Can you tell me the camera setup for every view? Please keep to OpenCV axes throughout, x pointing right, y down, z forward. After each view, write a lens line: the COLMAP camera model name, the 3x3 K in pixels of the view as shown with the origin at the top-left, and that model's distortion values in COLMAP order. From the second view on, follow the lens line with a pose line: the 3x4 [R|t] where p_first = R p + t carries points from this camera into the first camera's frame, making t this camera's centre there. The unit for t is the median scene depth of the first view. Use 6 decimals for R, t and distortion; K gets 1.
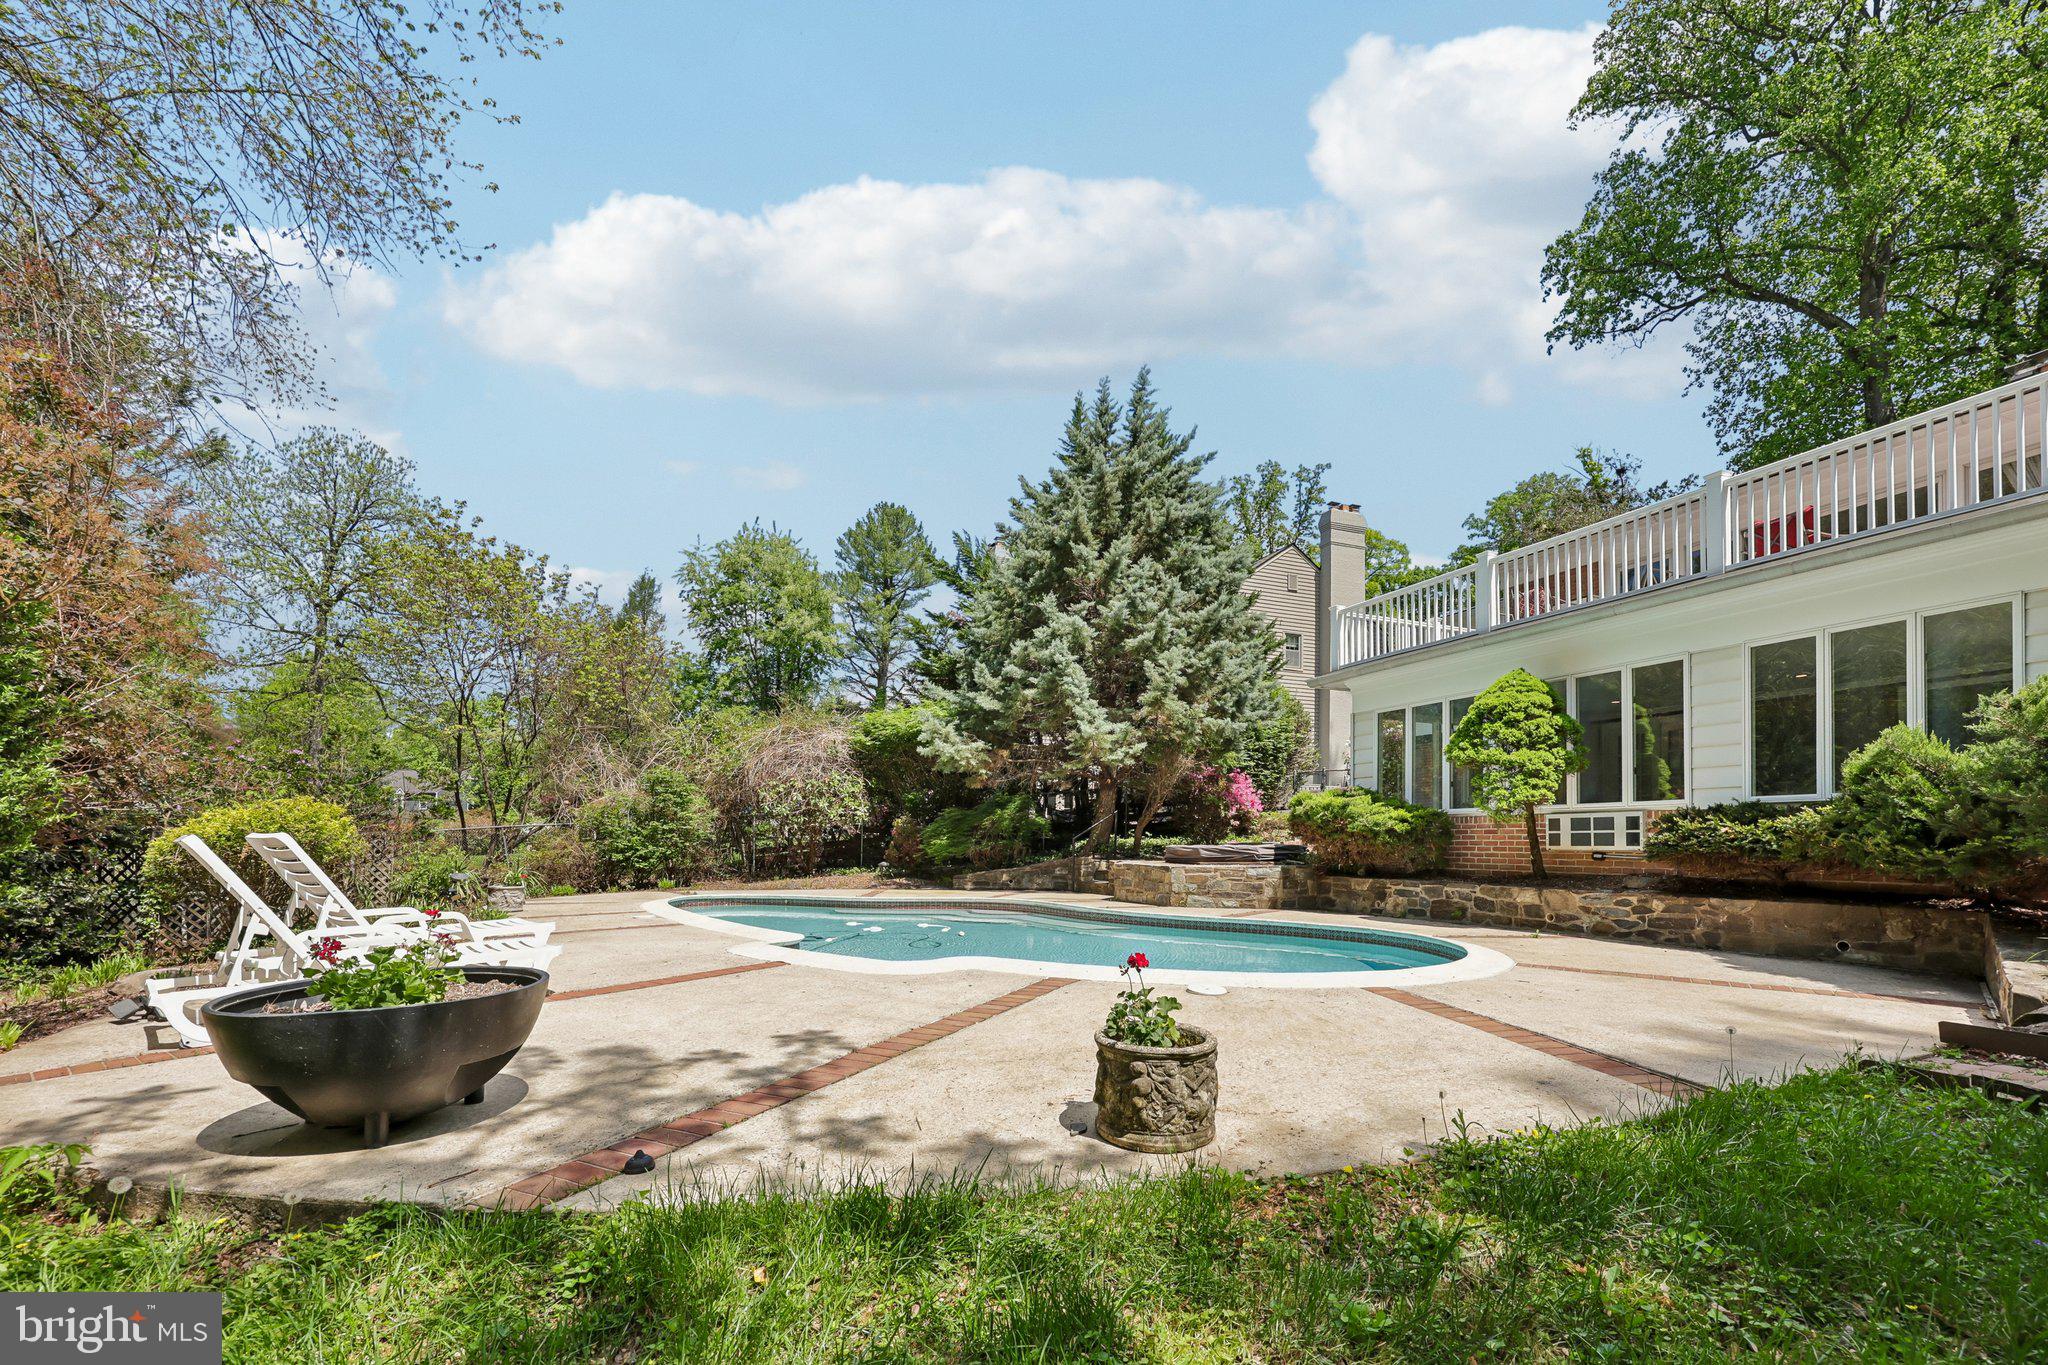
lens RADIAL K [[894.2, 0, 1019.7], [0, 894.2, 827.9], [0, 0, 1]] dist [0.004163, 0.000854]
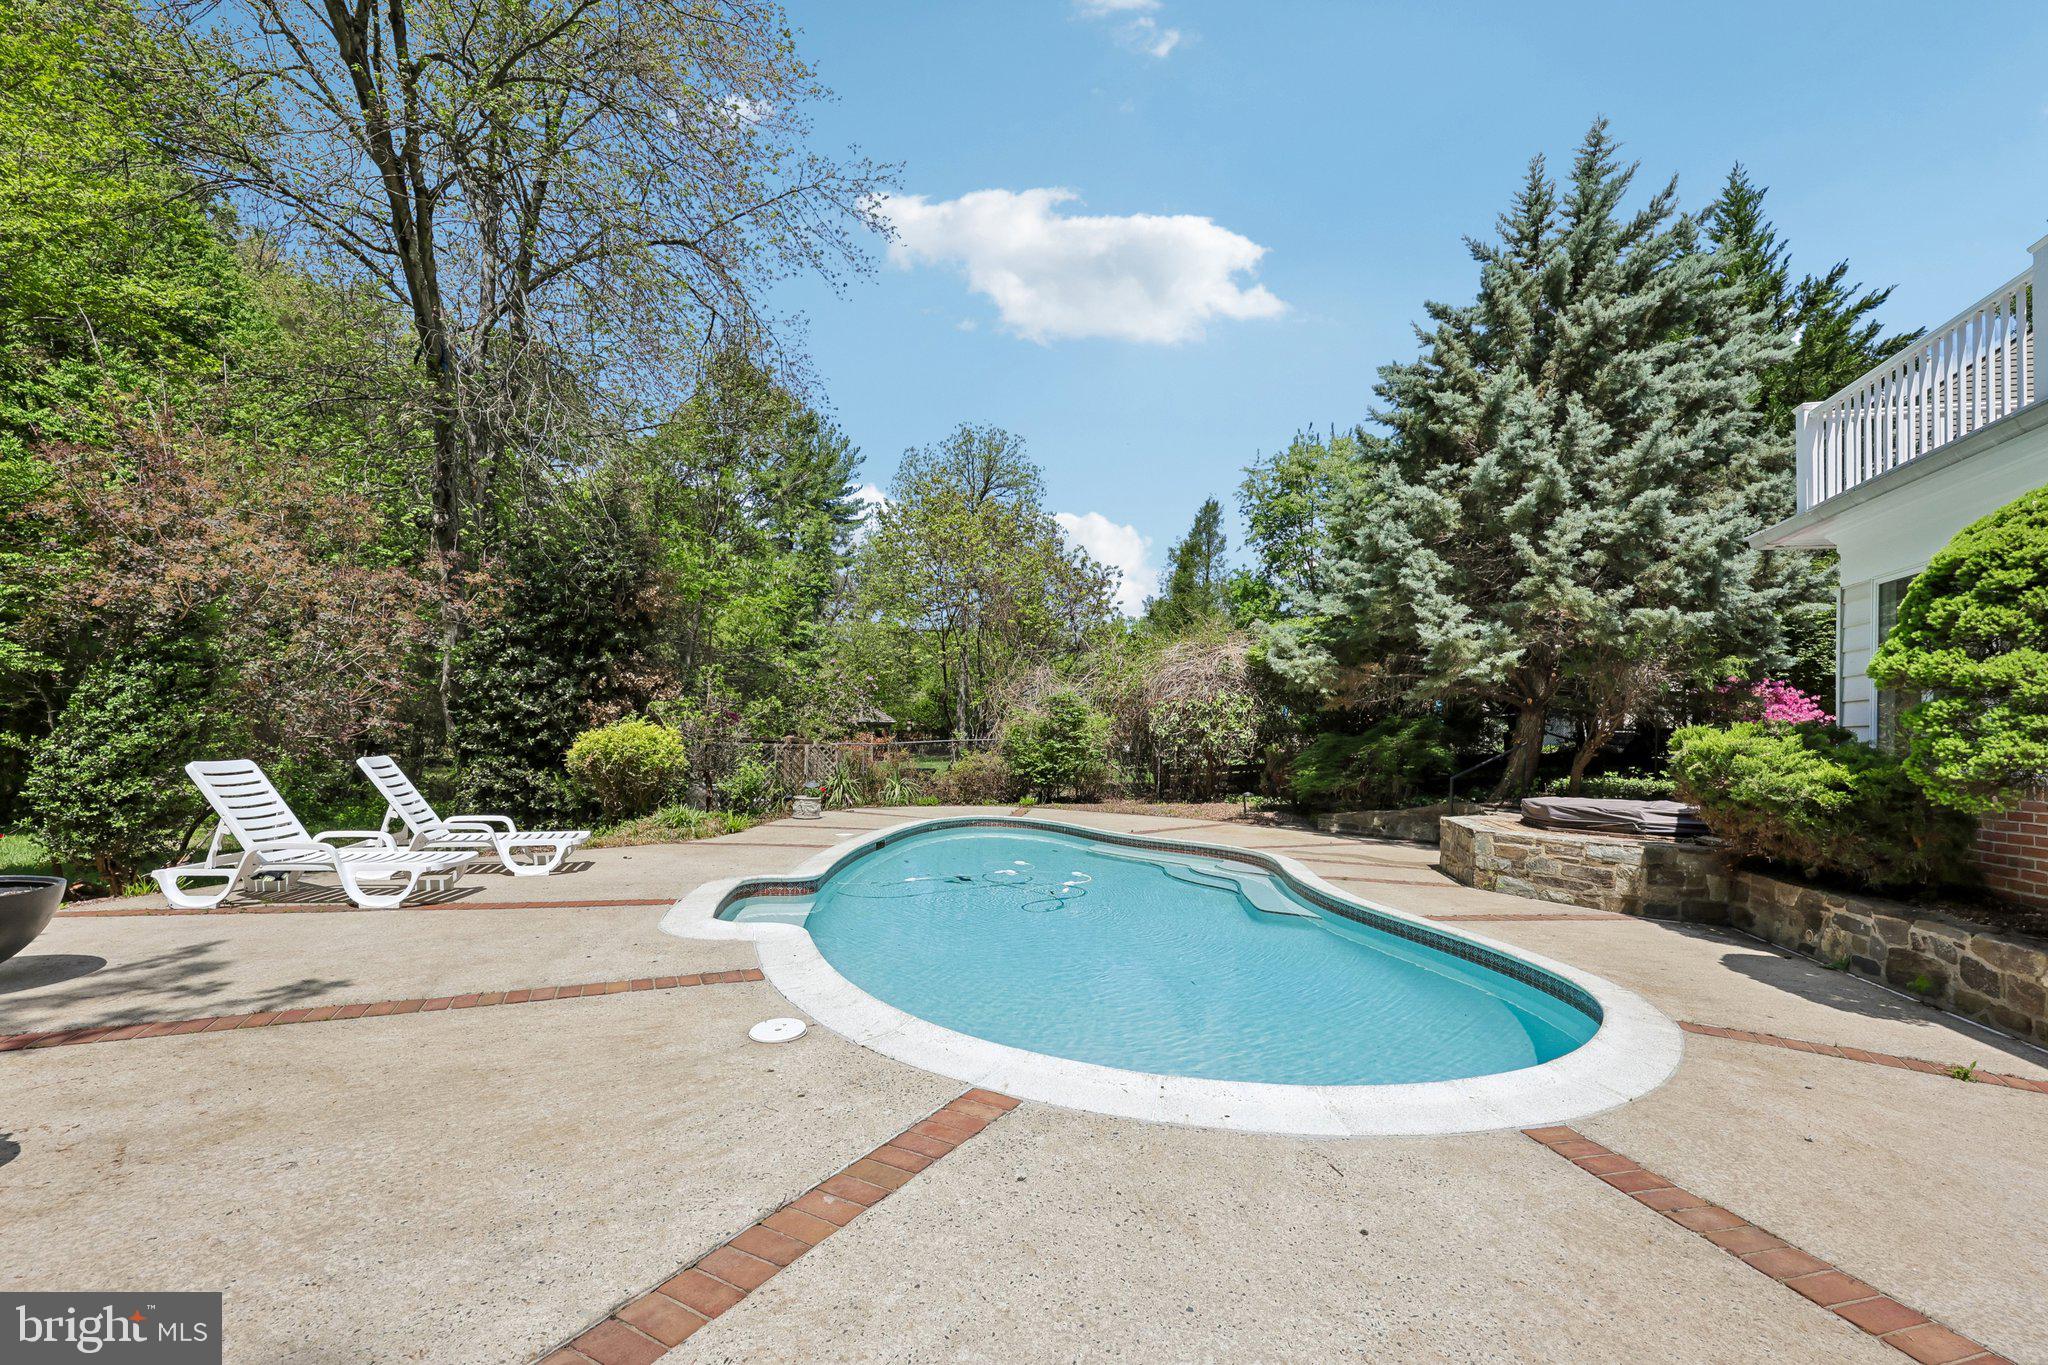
lens RADIAL K [[894.2, 0, 1021.2], [0, 894.2, 708.7], [0, 0, 1]] dist [0.004163, 0.000854]
pose [[0.766778, 0.003974, -0.641900, 0.395227], [-0.025097, 0.999402, -0.023792, -0.029266], [0.641421, 0.034353, 0.766419, 0.276071]]
